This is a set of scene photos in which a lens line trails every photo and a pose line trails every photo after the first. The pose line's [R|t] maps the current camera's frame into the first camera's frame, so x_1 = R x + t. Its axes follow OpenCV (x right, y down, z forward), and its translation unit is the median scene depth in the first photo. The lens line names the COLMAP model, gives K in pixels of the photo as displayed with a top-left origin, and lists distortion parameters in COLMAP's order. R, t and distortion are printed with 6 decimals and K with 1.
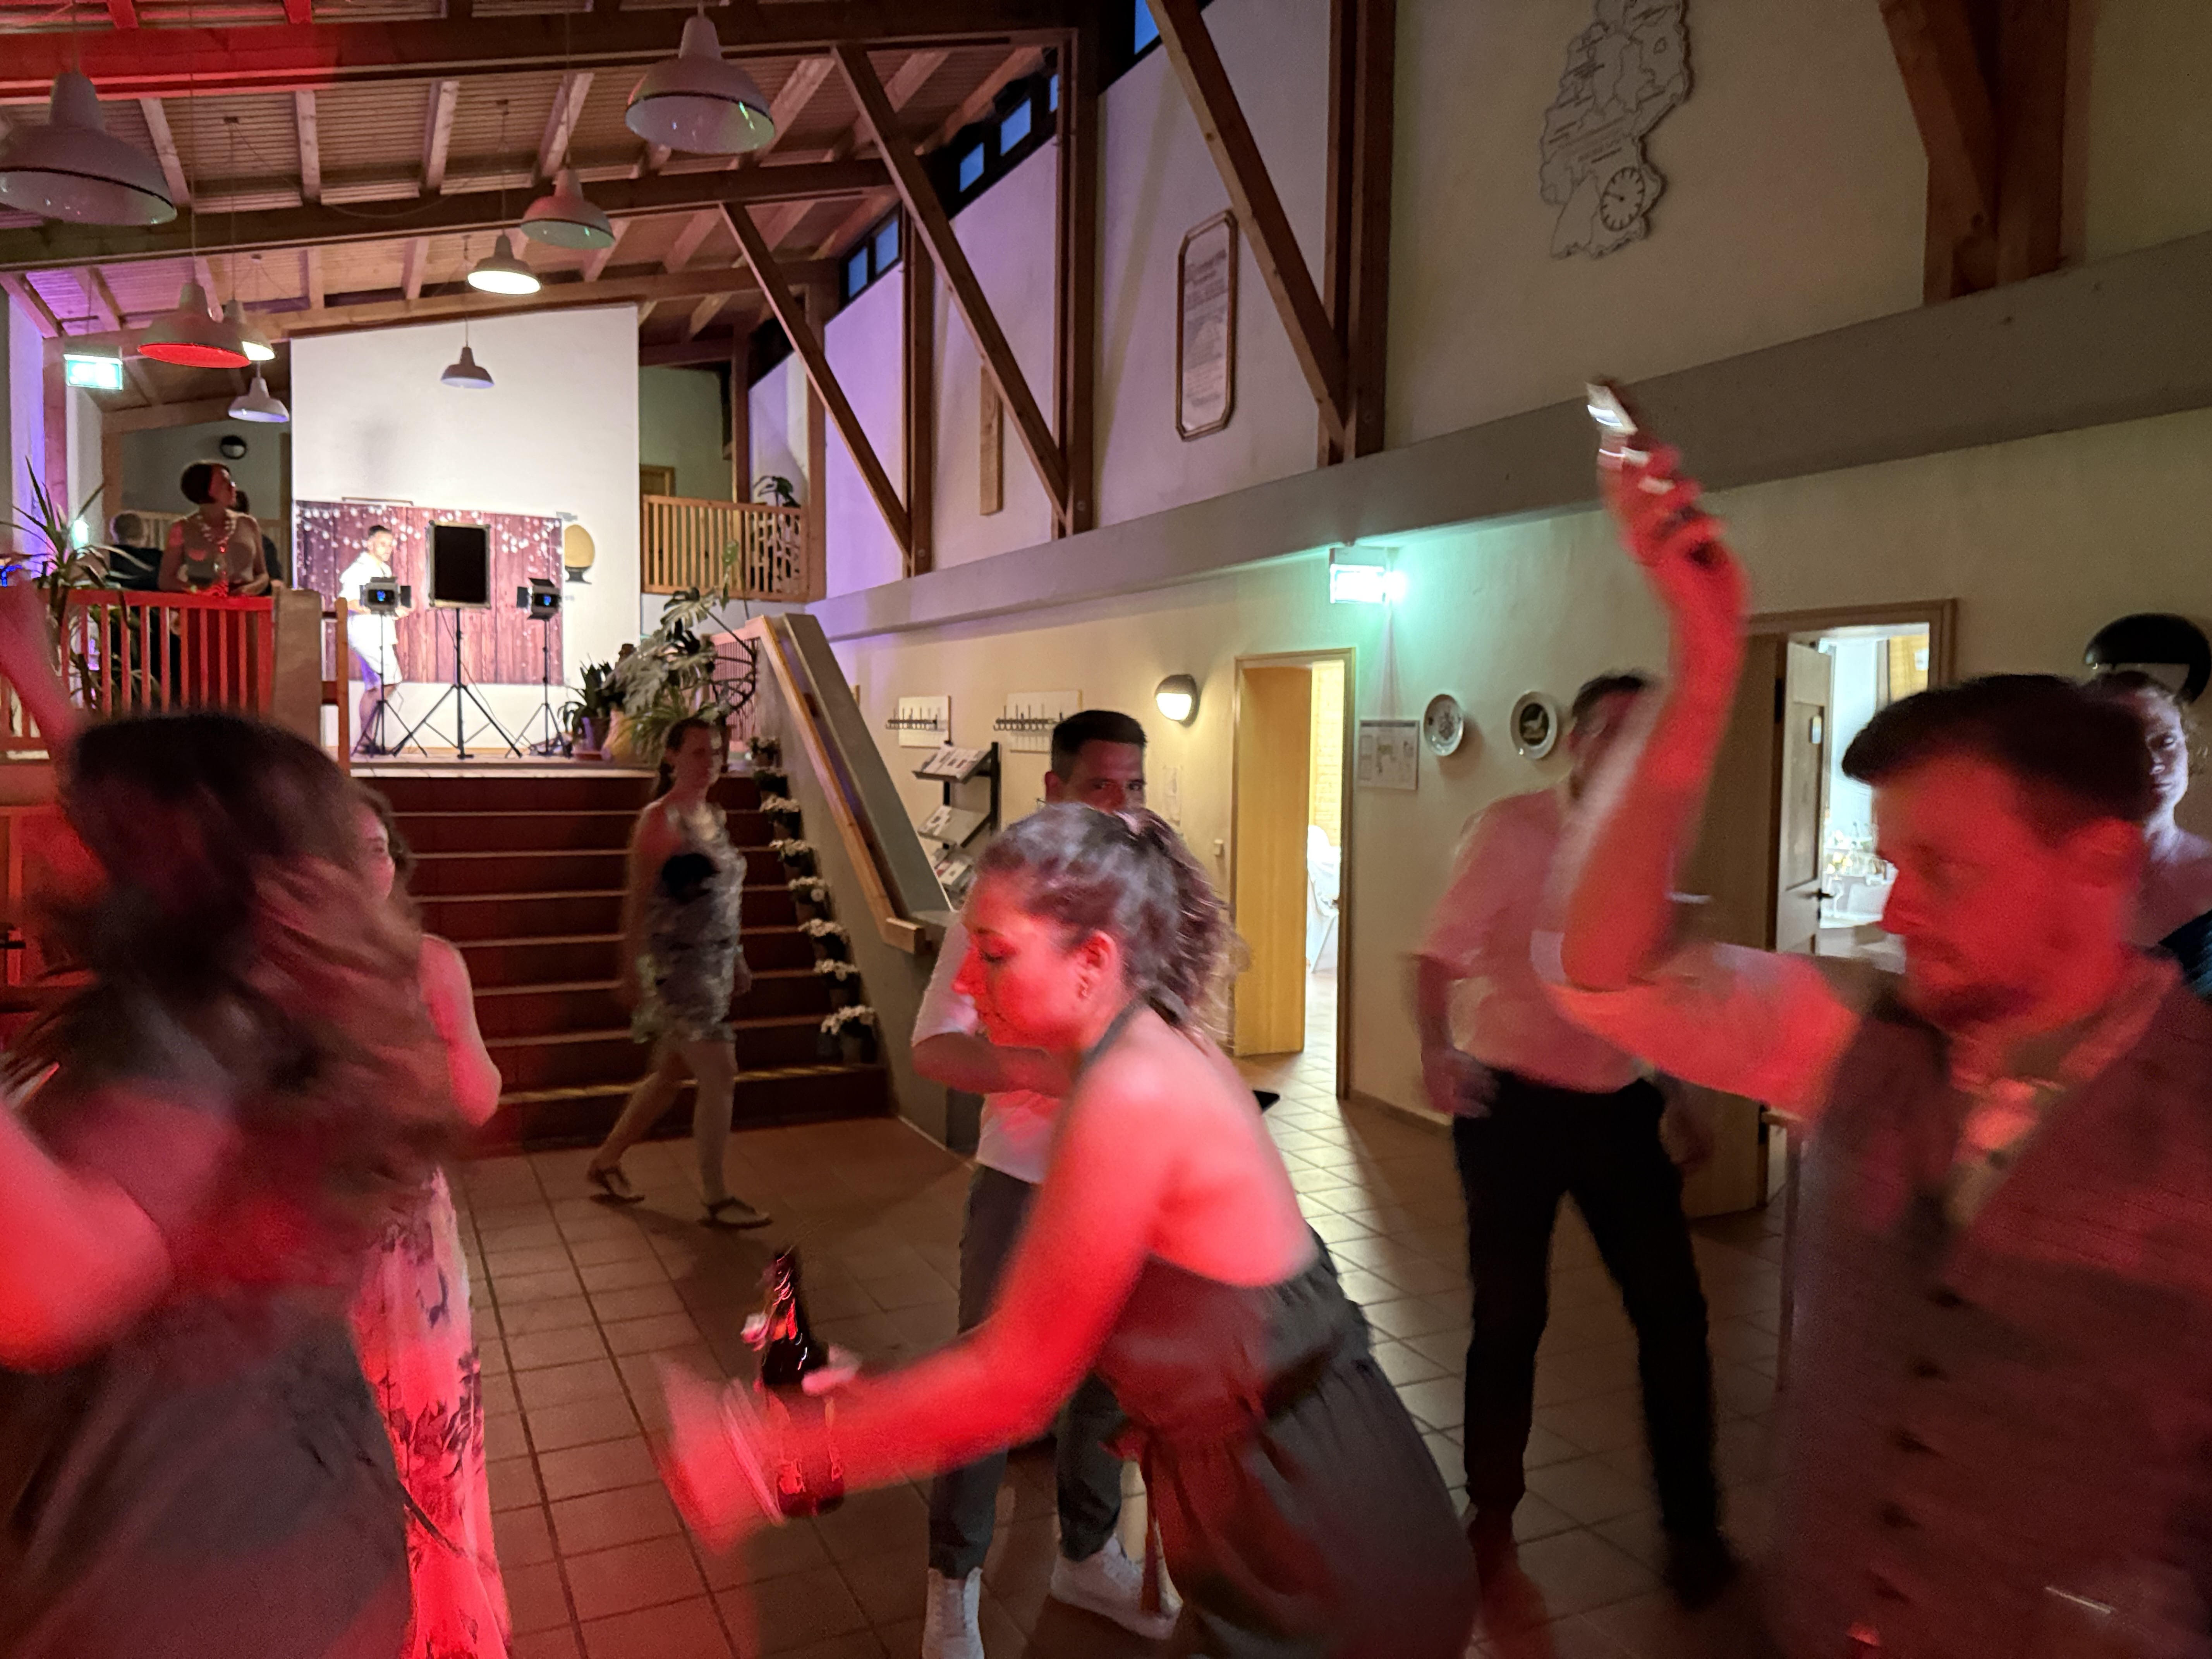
lens RADIAL K [[1551.3, 0, 1112.9], [0, 1551.3, 826.3], [0, 0, 1]] dist [0.106502, -0.152935]
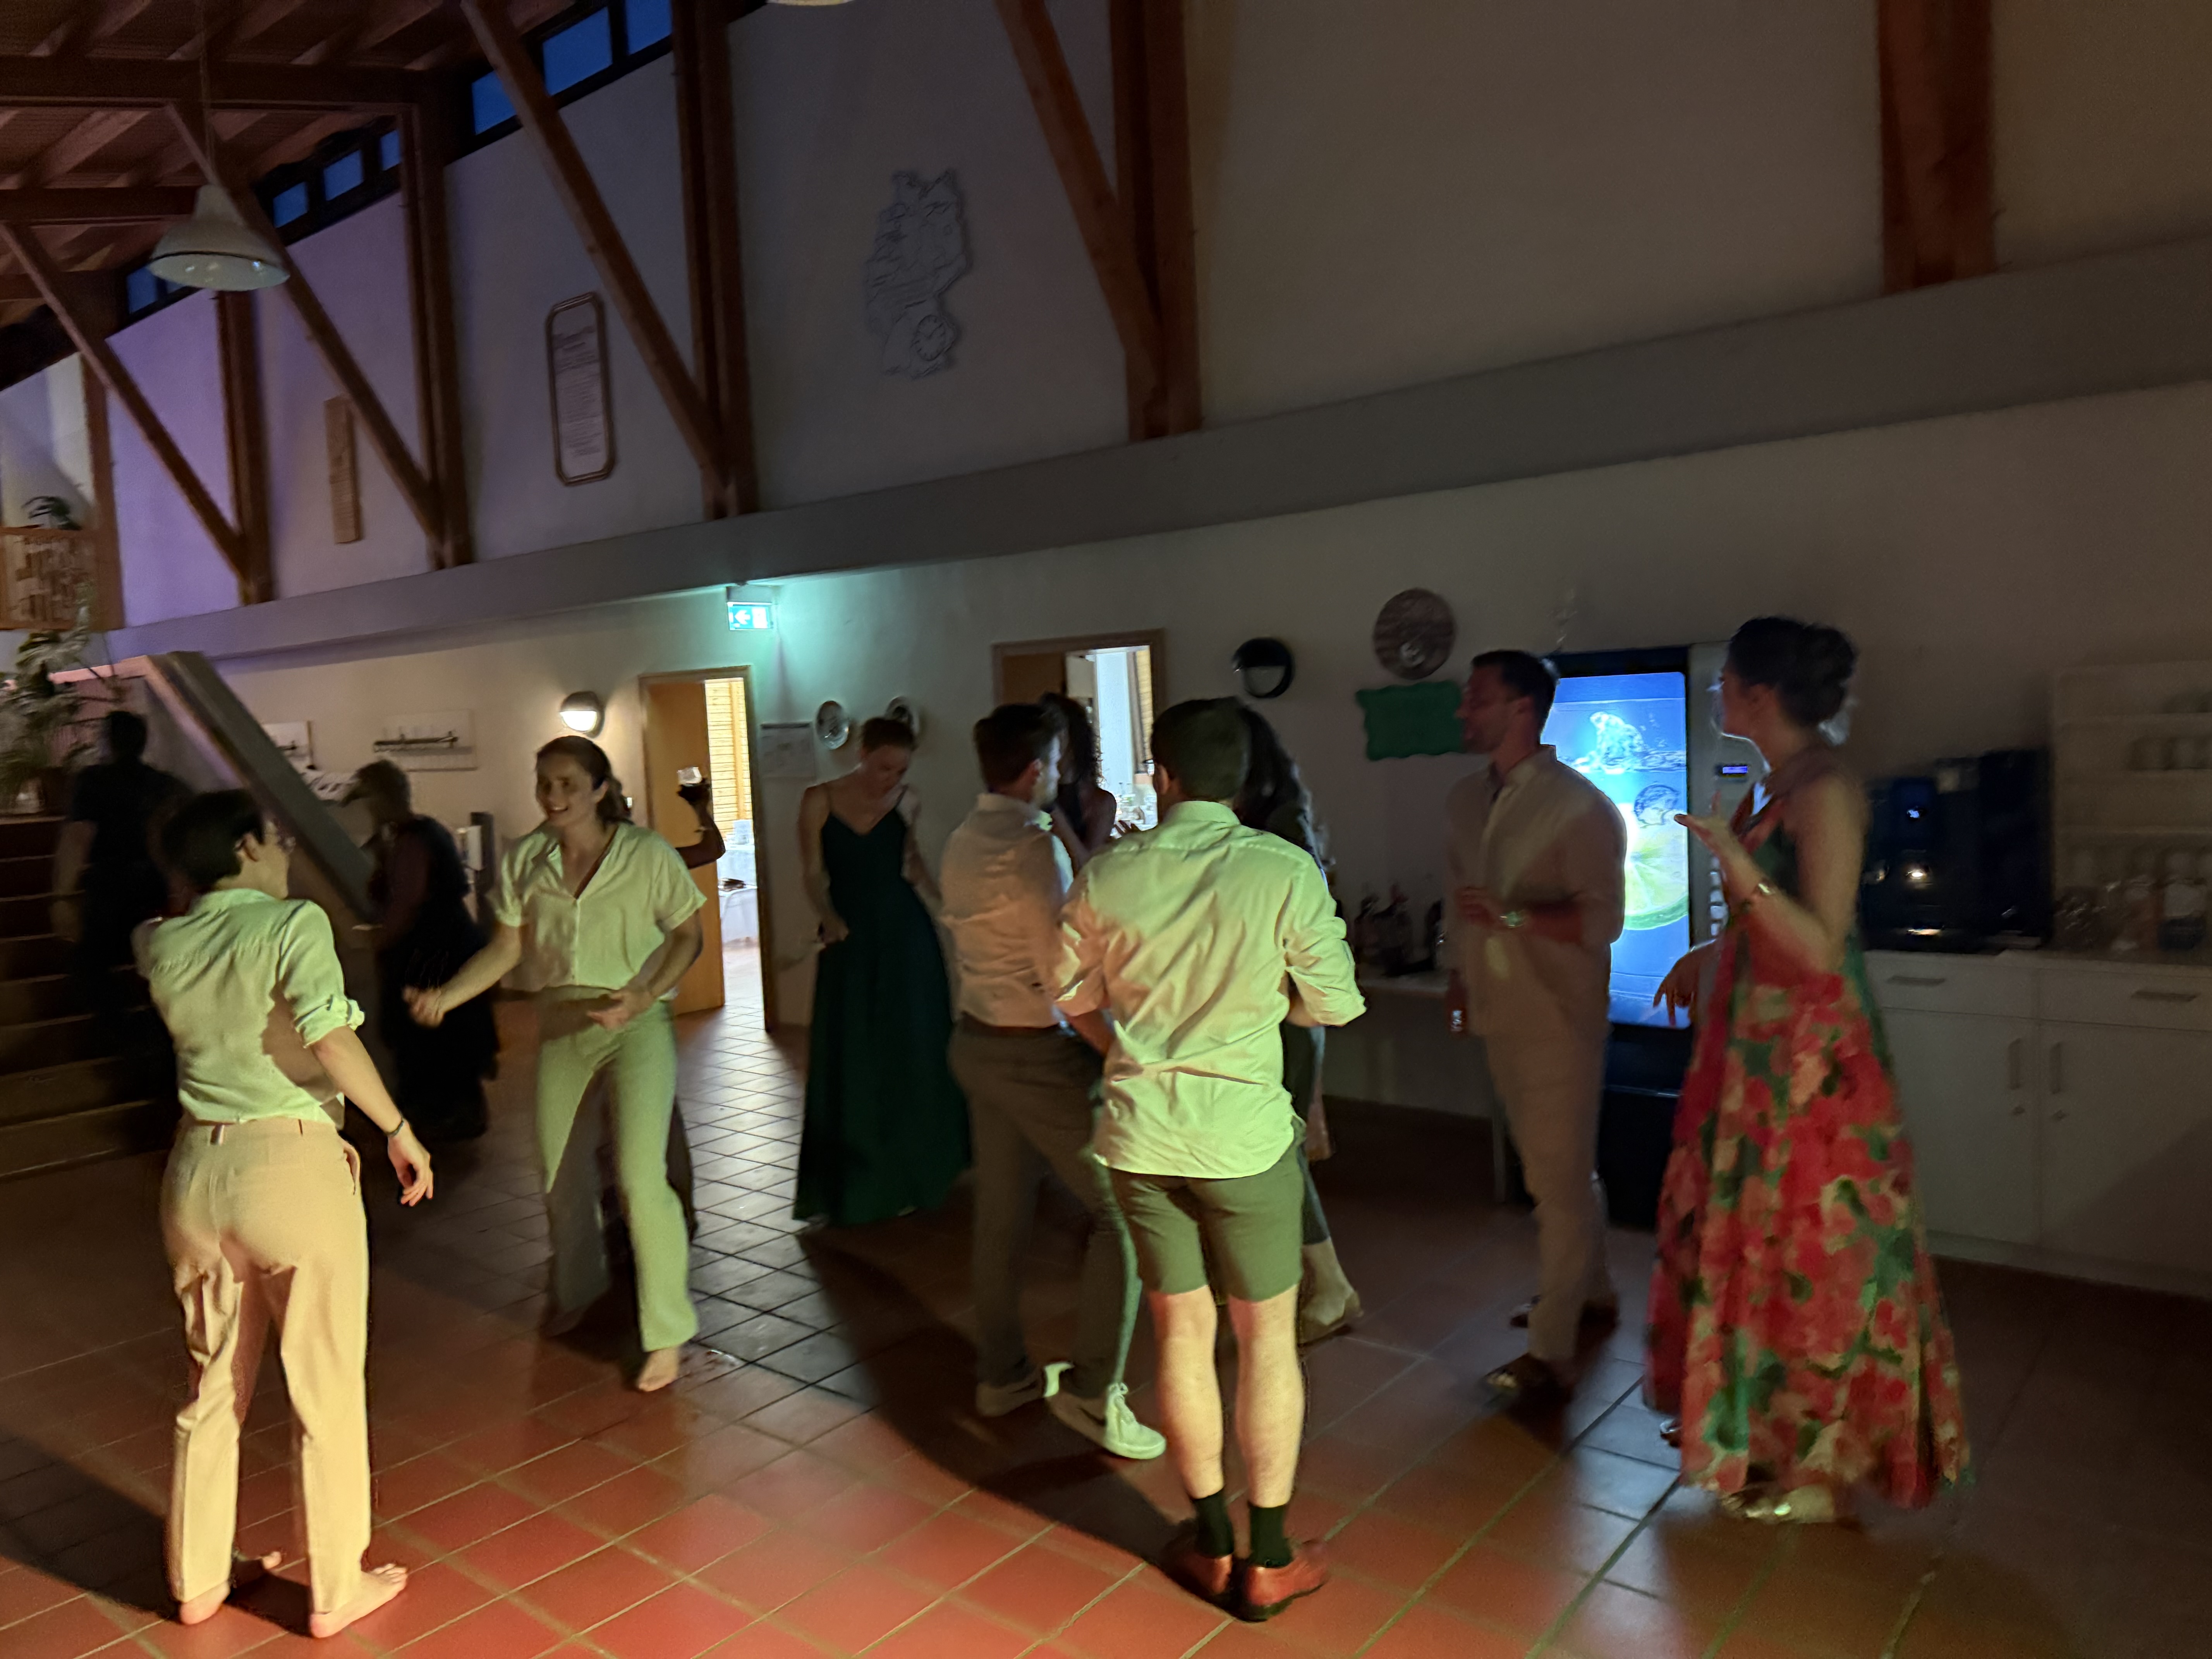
lens RADIAL K [[1551.3, 0, 1112.9], [0, 1551.3, 826.3], [0, 0, 1]] dist [0.106502, -0.152935]
pose [[0.907154, -0.086127, 0.411891, -0.067635], [0.084792, 0.996166, 0.021552, 0.006158], [-0.412168, 0.015374, 0.910978, -0.156649]]
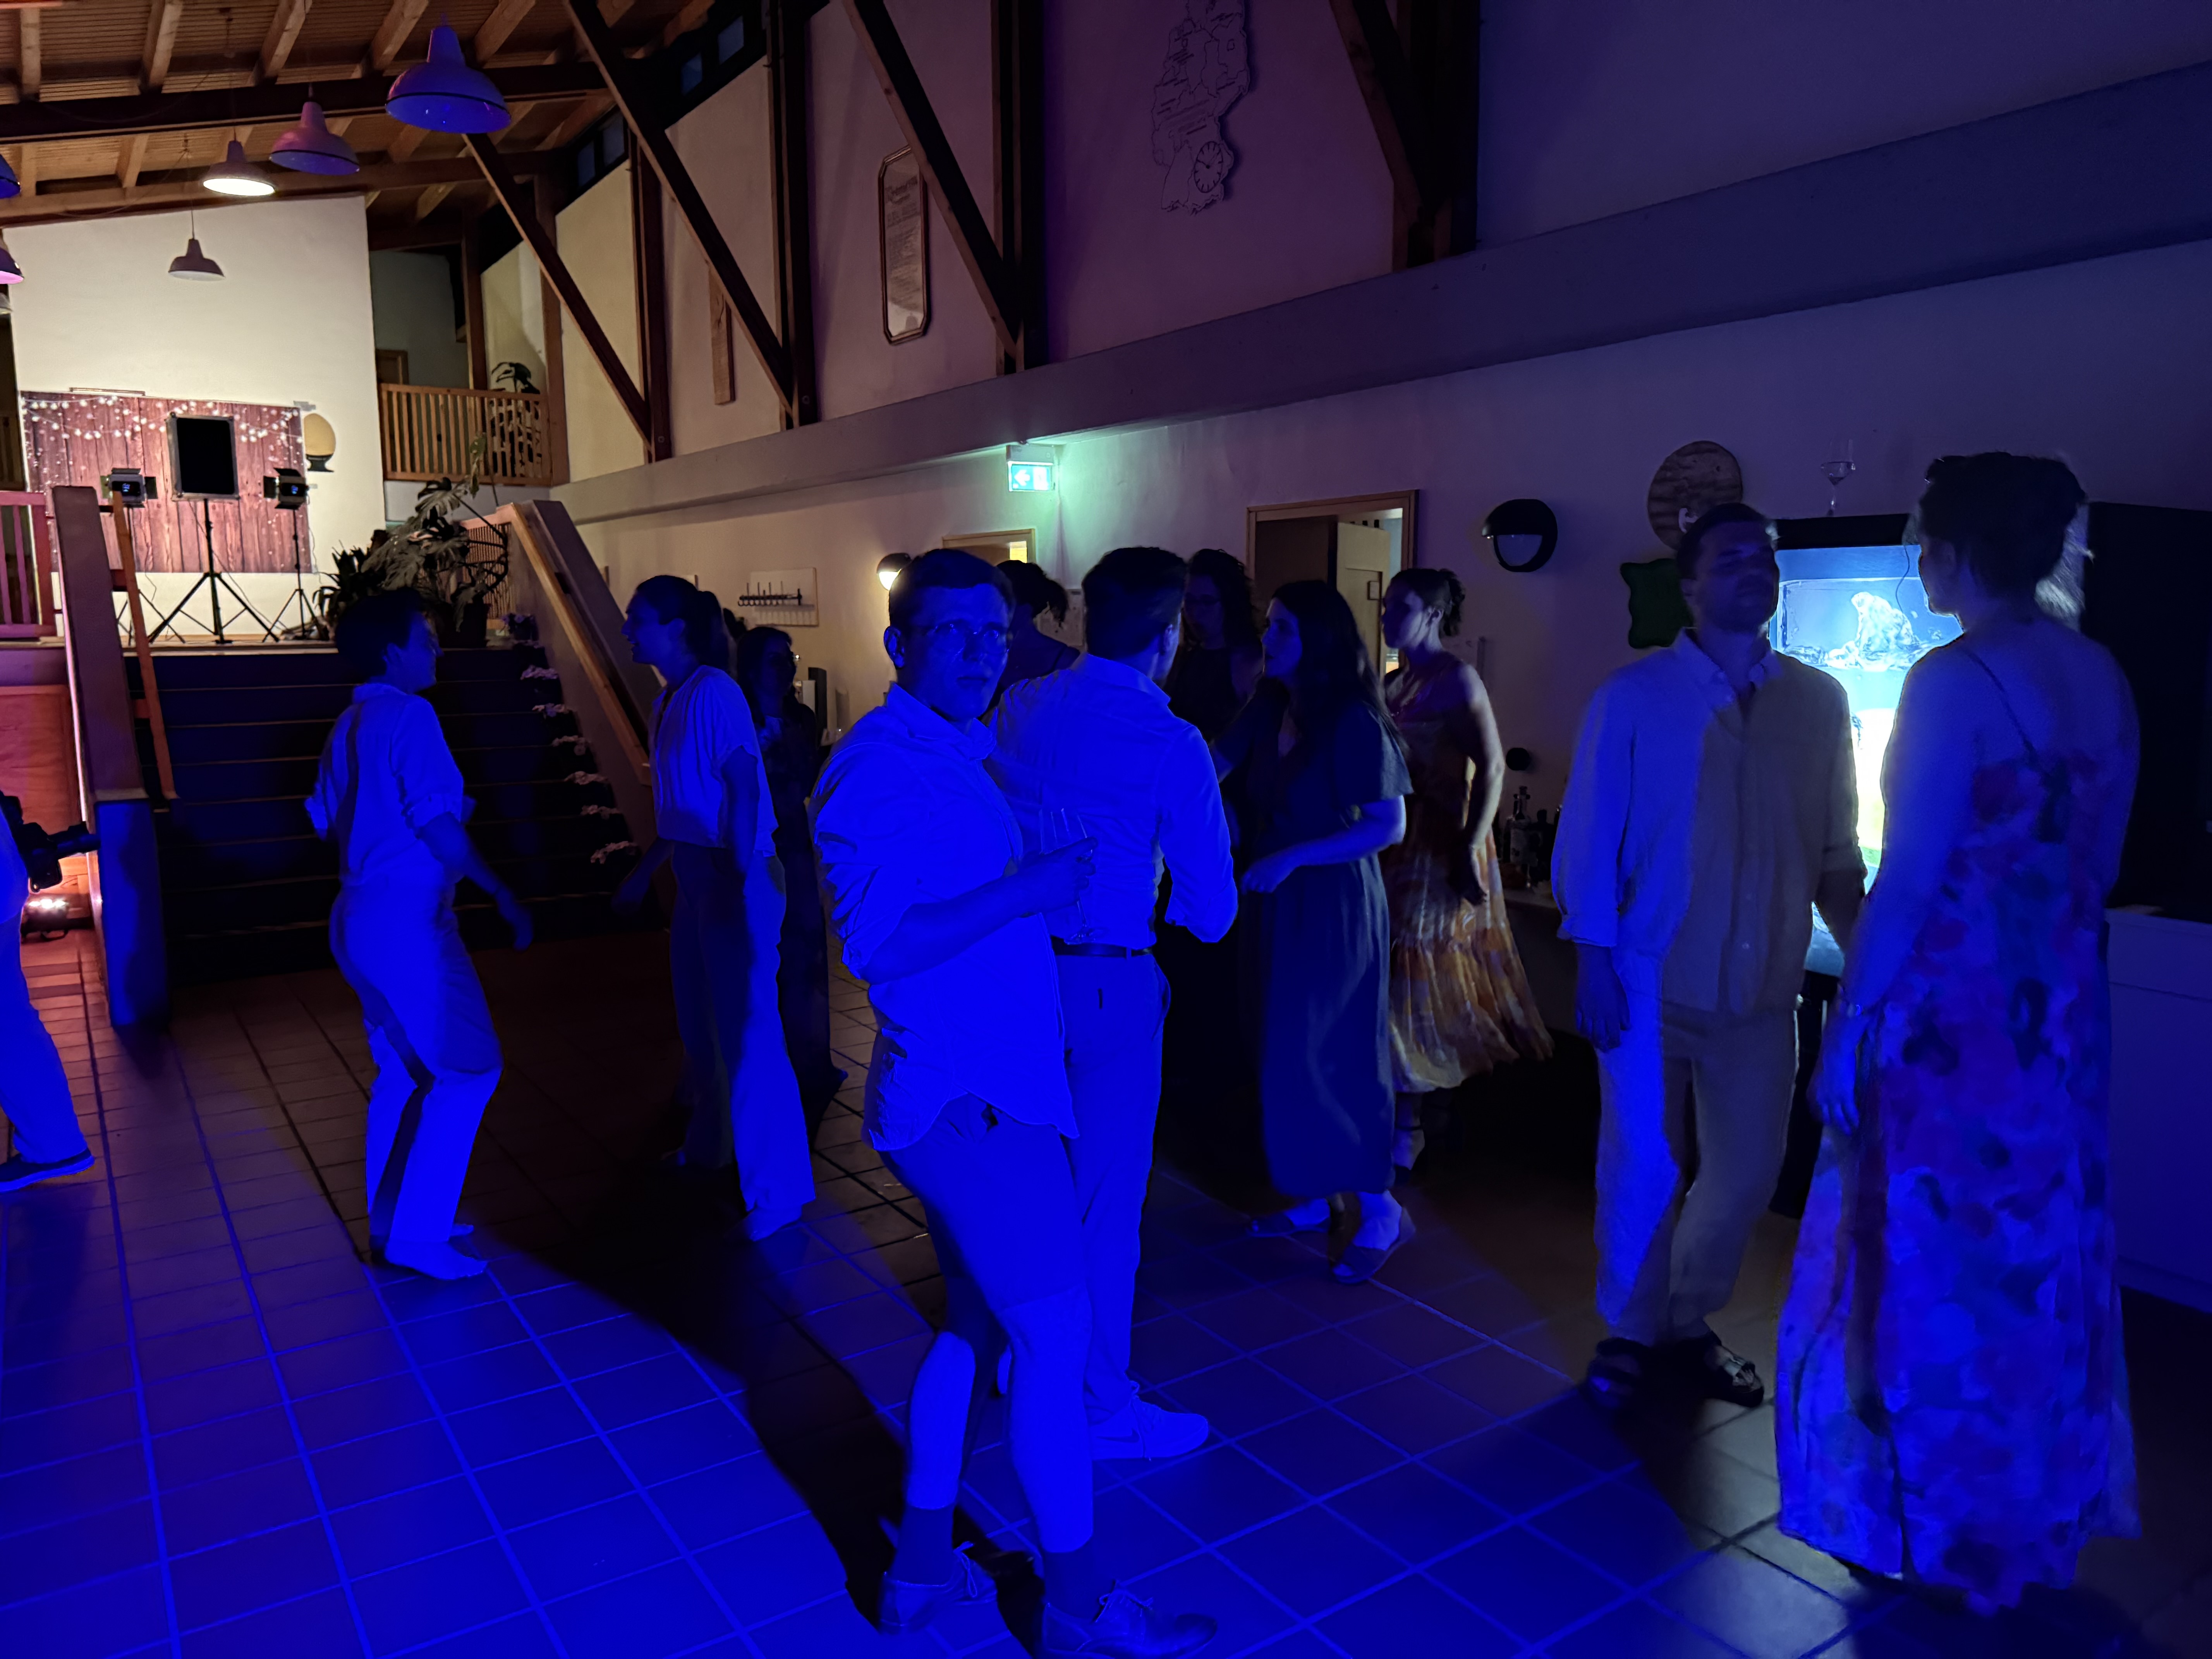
lens RADIAL K [[1542.5, 0, 1106.0], [0, 1542.5, 829.5], [0, 0, 1]] dist [0.084423, -0.103736]
pose [[0.989654, -0.040139, 0.137748, 0.023957], [0.029202, 0.996325, 0.080520, 0.014817], [-0.140474, -0.075665, 0.987189, -0.135771]]
